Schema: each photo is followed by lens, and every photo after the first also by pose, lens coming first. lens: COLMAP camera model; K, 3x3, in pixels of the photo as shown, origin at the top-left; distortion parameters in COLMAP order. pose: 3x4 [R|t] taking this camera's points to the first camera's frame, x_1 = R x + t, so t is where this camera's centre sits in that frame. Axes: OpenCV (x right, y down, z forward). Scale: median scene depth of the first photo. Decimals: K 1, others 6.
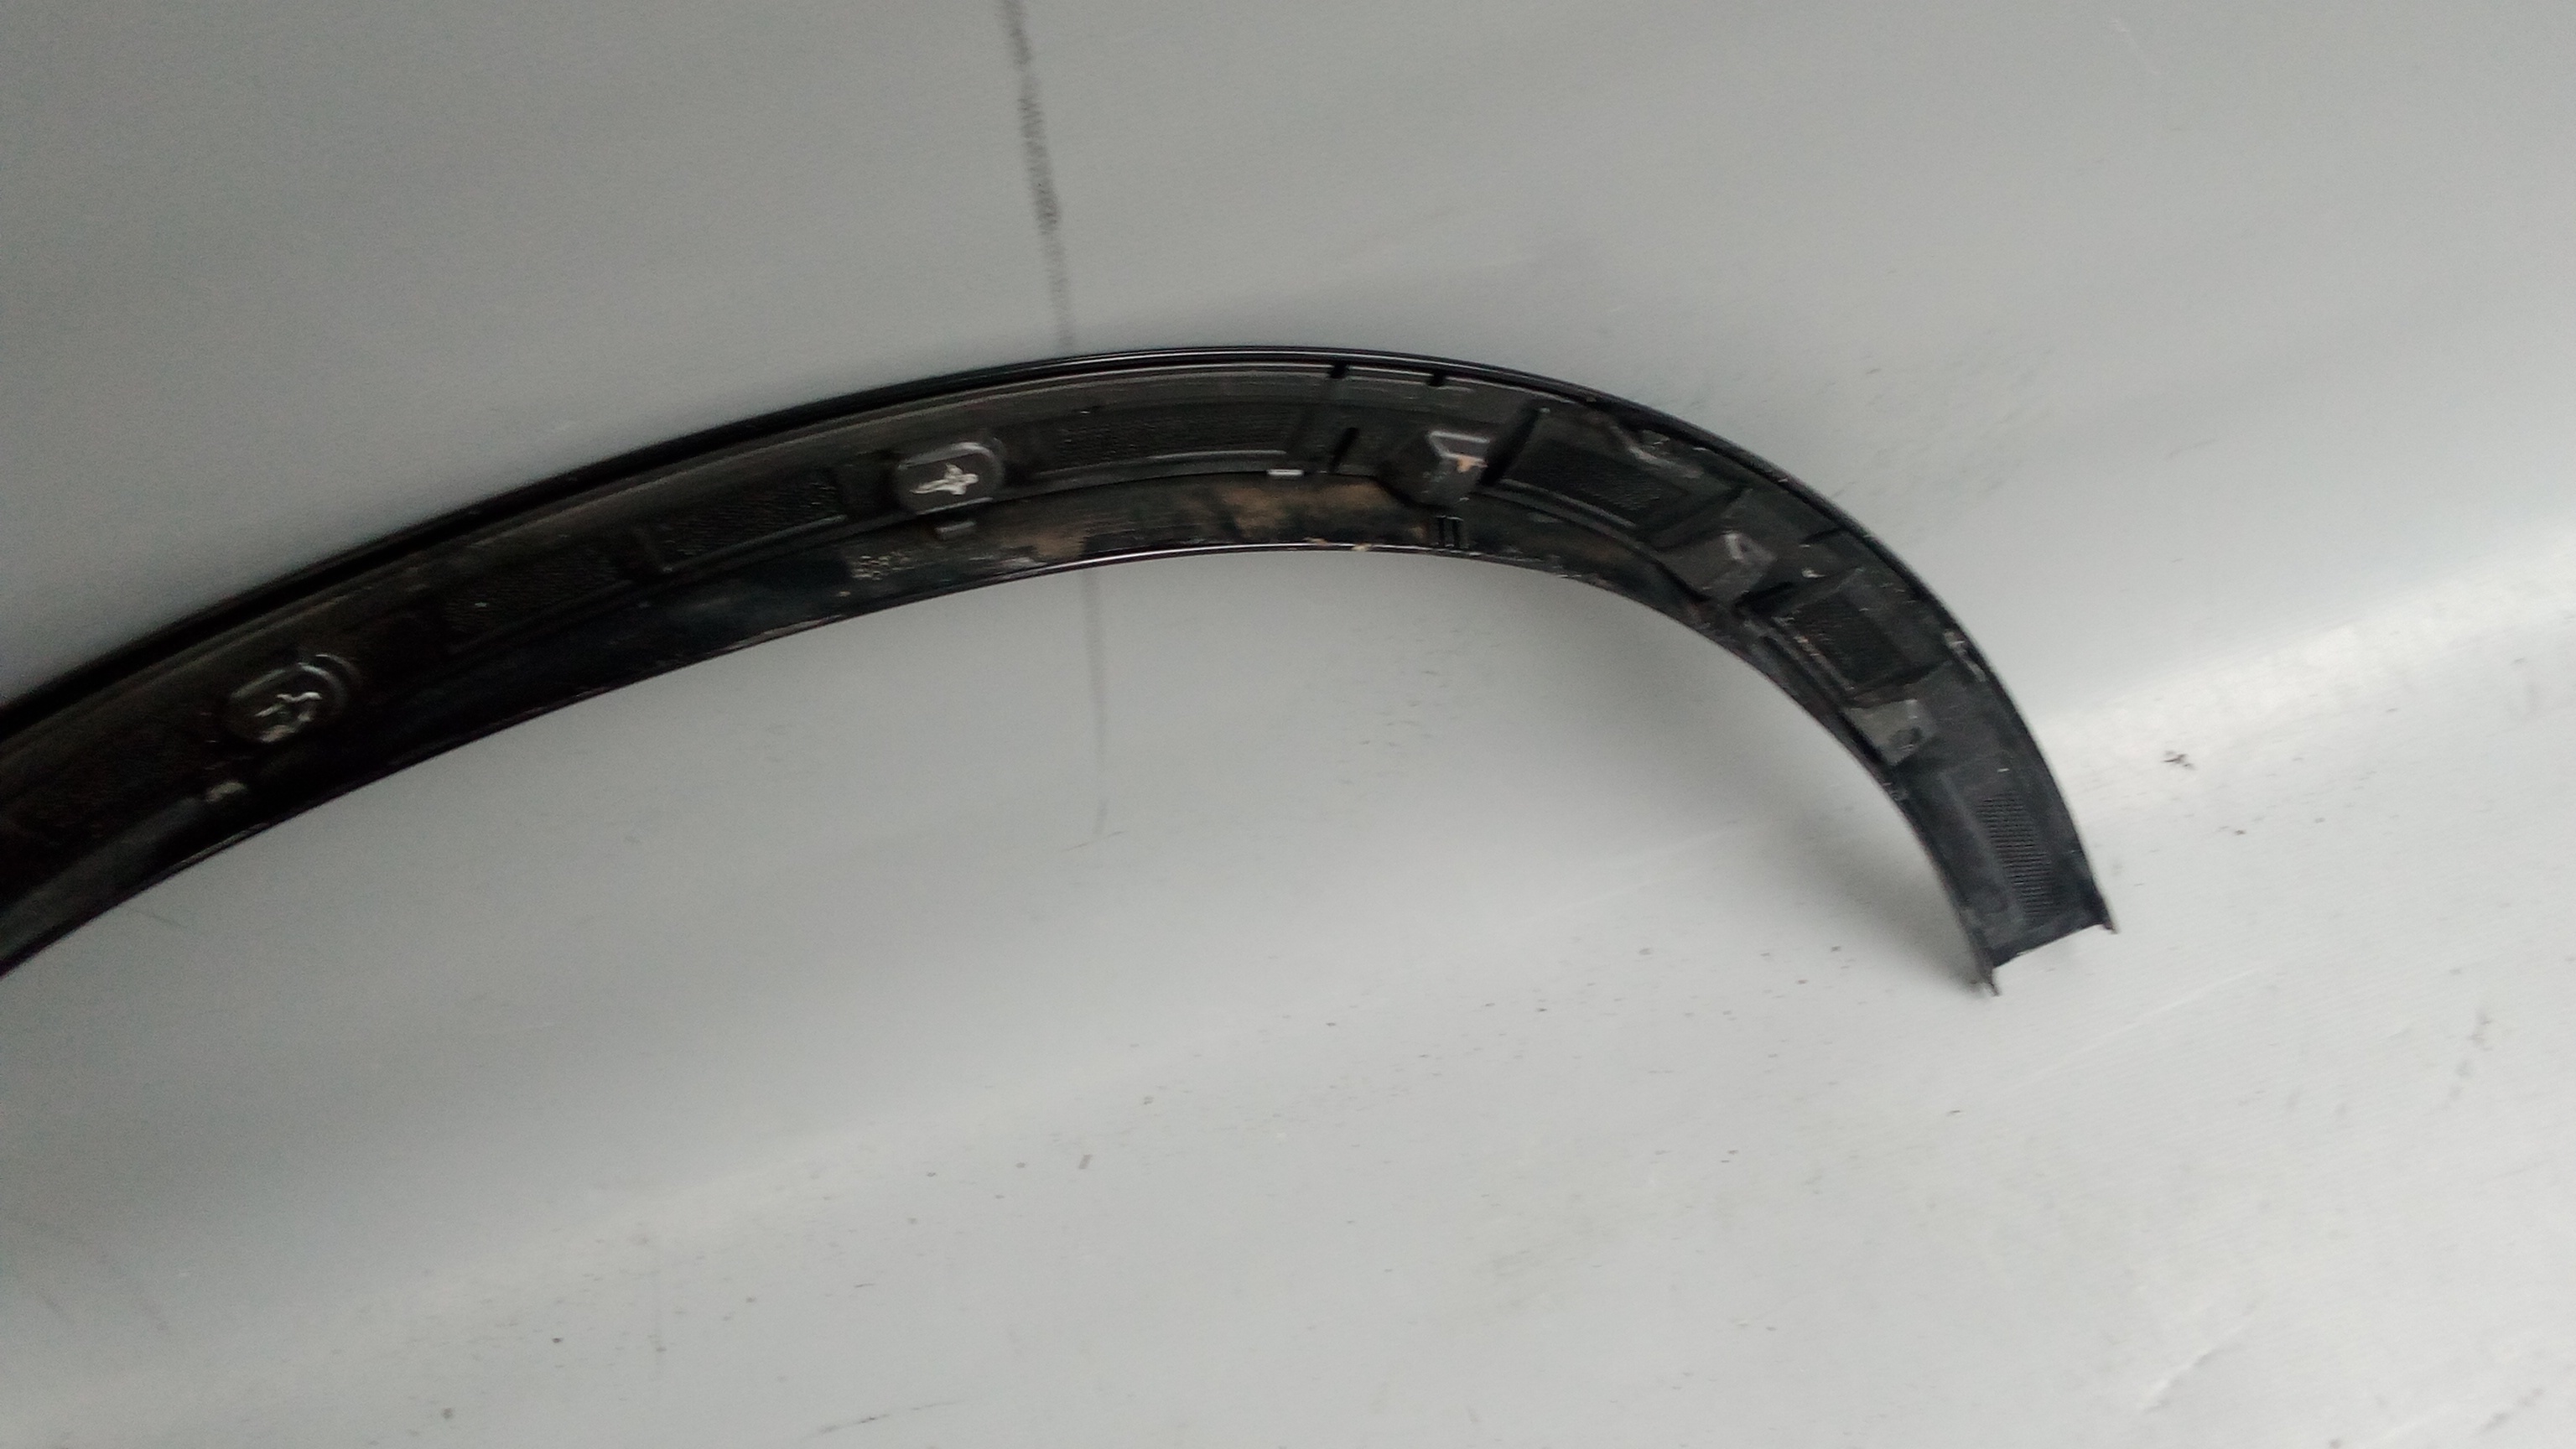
lens RADIAL K [[2029.0, 0, 1323.6], [0, 2029.0, 717.0], [0, 0, 1]] dist [0.014789, -0.003200]
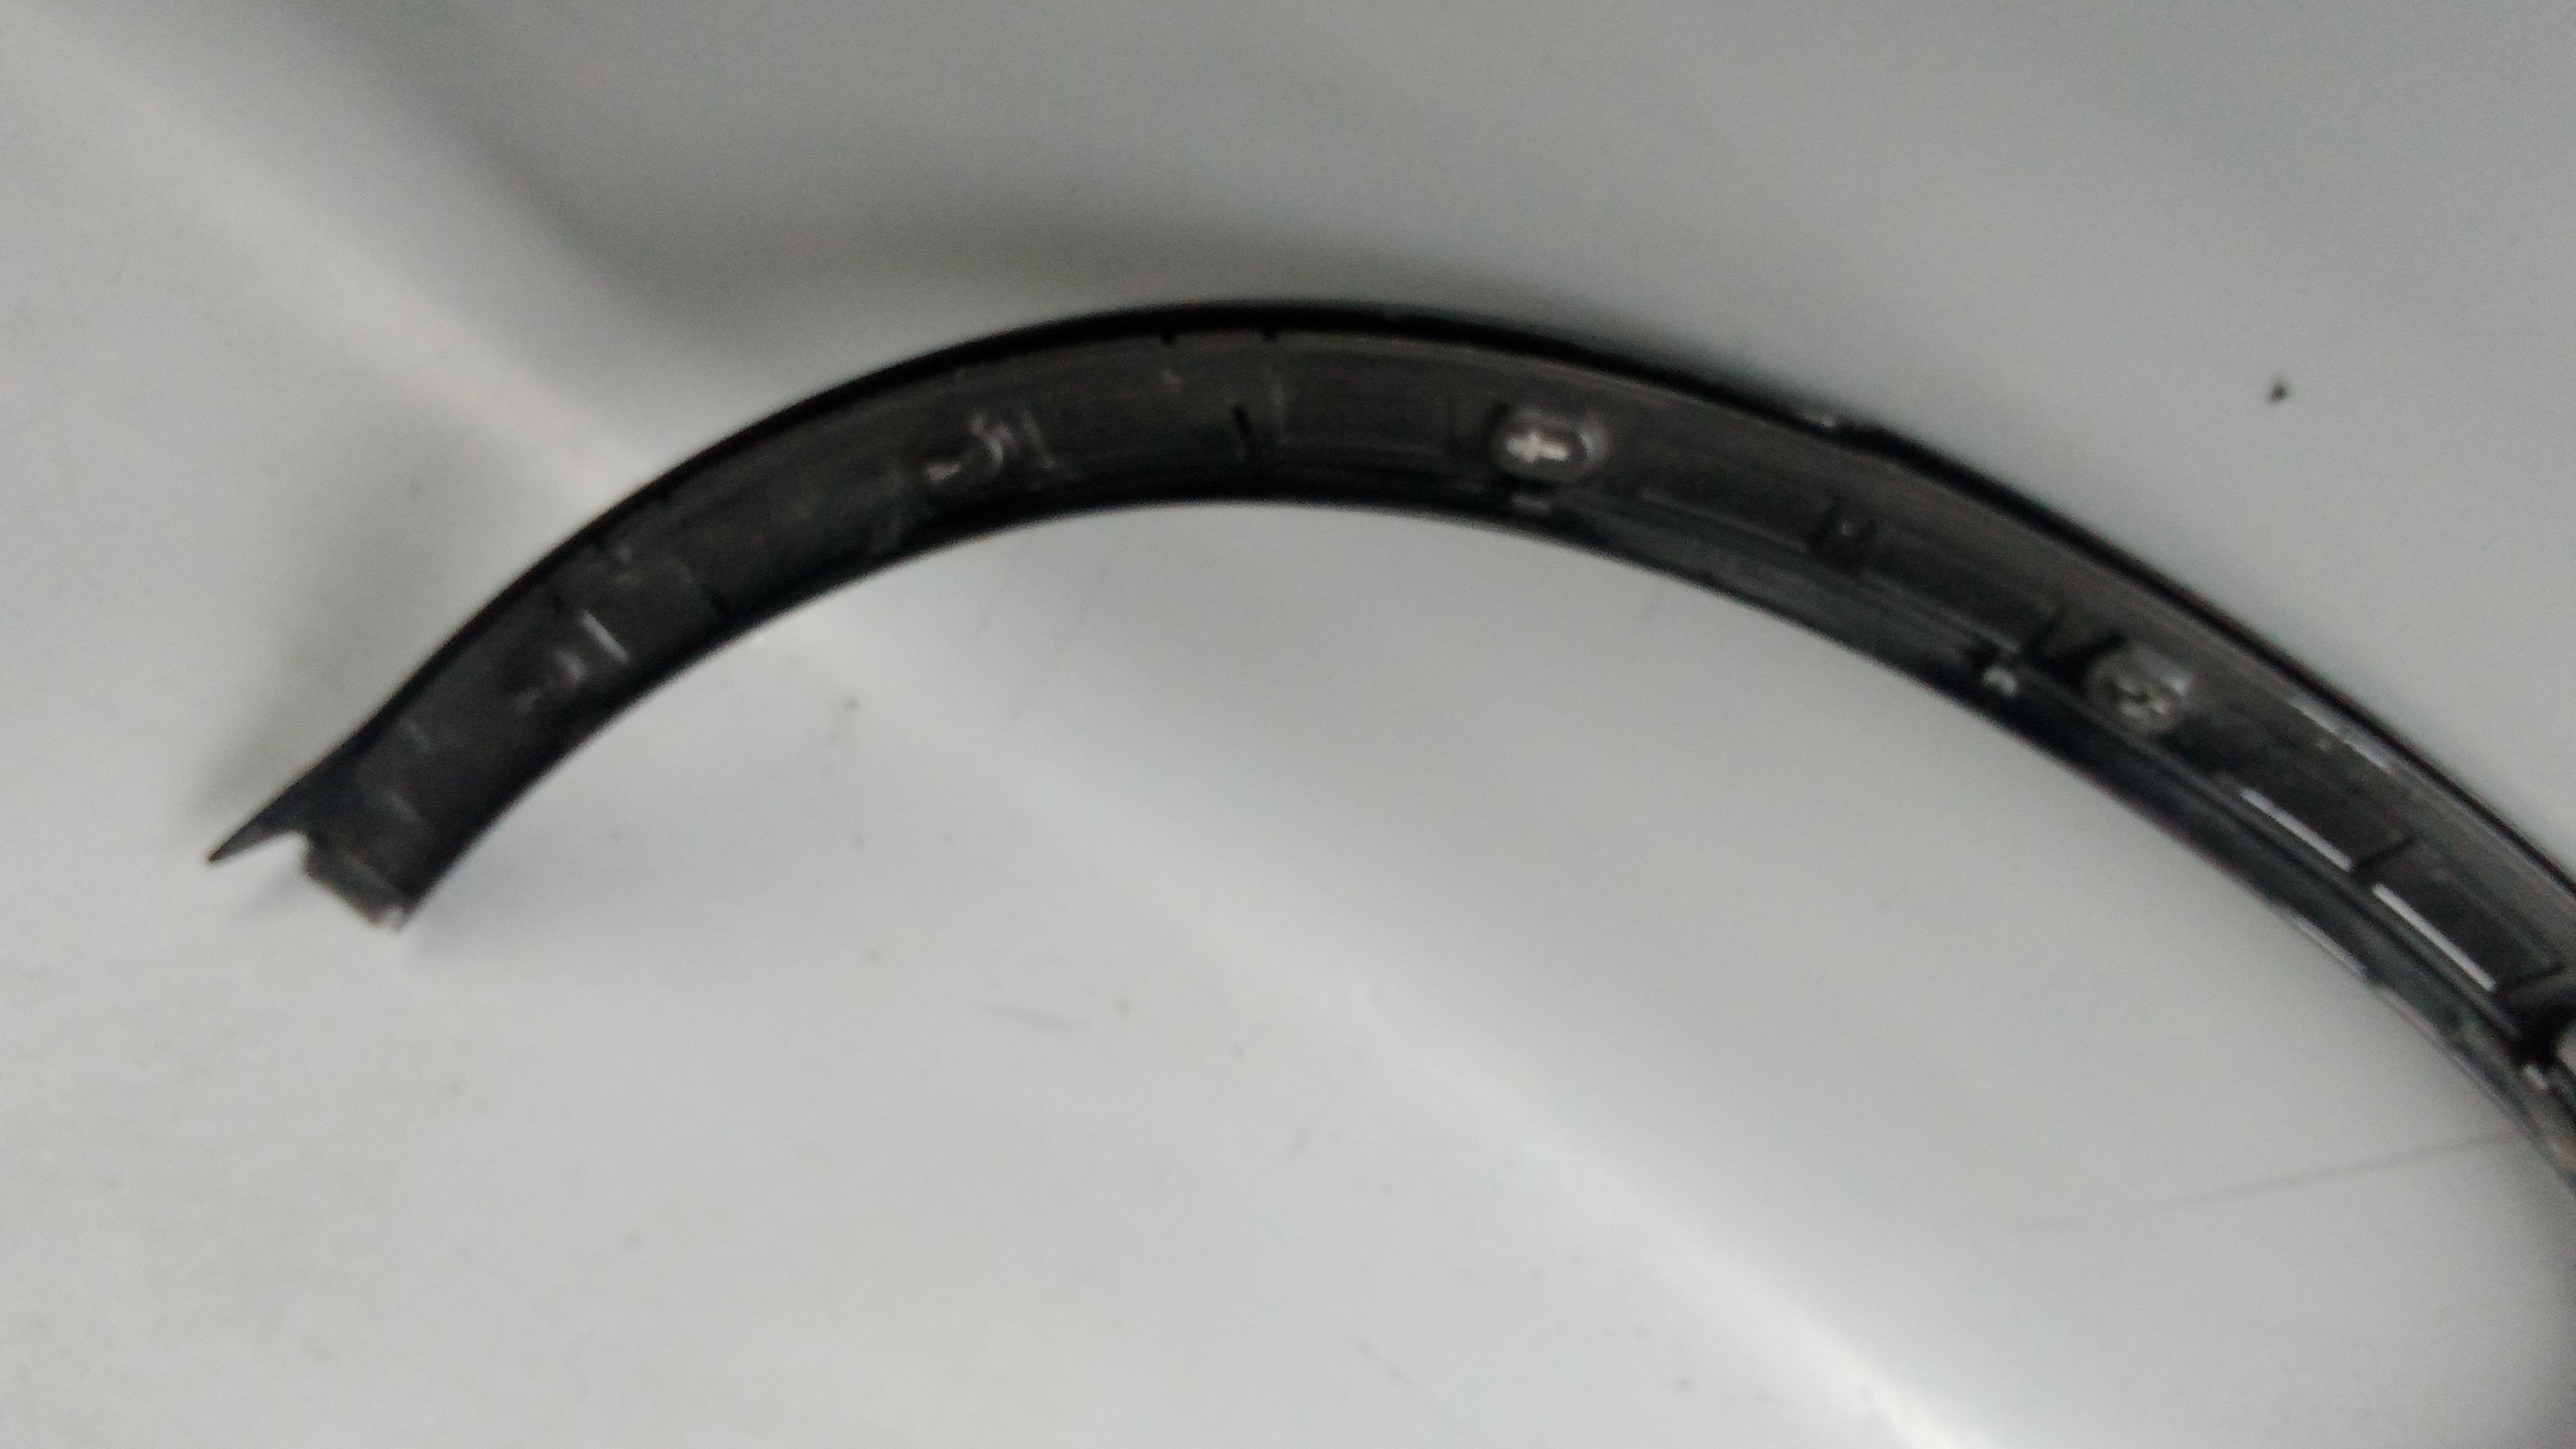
lens RADIAL K [[2032.9, 0, 1288.0], [0, 2032.9, 724.5], [0, 0, 1]] dist [0.035124, -0.079539]
pose [[0.574807, 0.817750, -0.029708, -0.644701], [-0.812688, 0.566255, -0.137451, 0.459918], [-0.095579, 0.103151, 0.990063, -0.021558]]
